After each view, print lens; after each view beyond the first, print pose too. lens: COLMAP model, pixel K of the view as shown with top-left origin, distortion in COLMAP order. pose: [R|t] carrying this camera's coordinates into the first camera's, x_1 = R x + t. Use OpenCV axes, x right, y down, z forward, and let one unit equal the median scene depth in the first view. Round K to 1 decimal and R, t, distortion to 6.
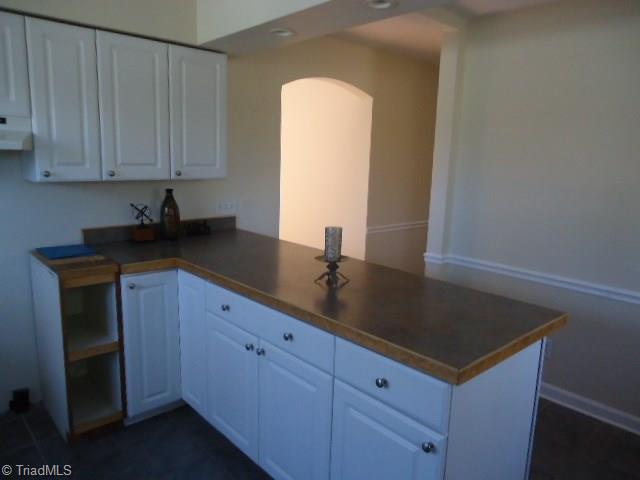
lens RADIAL K [[454.6, 0, 306.5], [0, 454.6, 240.8], [0, 0, 1]] dist [-0.014576, 0.003985]
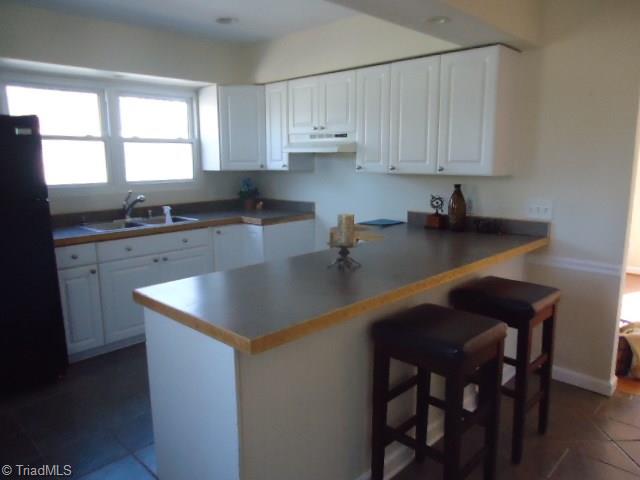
lens RADIAL K [[478.8, 0, 320.0], [0, 478.8, 240.0], [0, 0, 1]] dist [-0.008534, 0.010452]
pose [[0.069902, 0.141103, -0.987524, 0.935152], [-0.177944, 0.975832, 0.126837, -0.079993], [0.981555, 0.166858, 0.093321, 0.672240]]
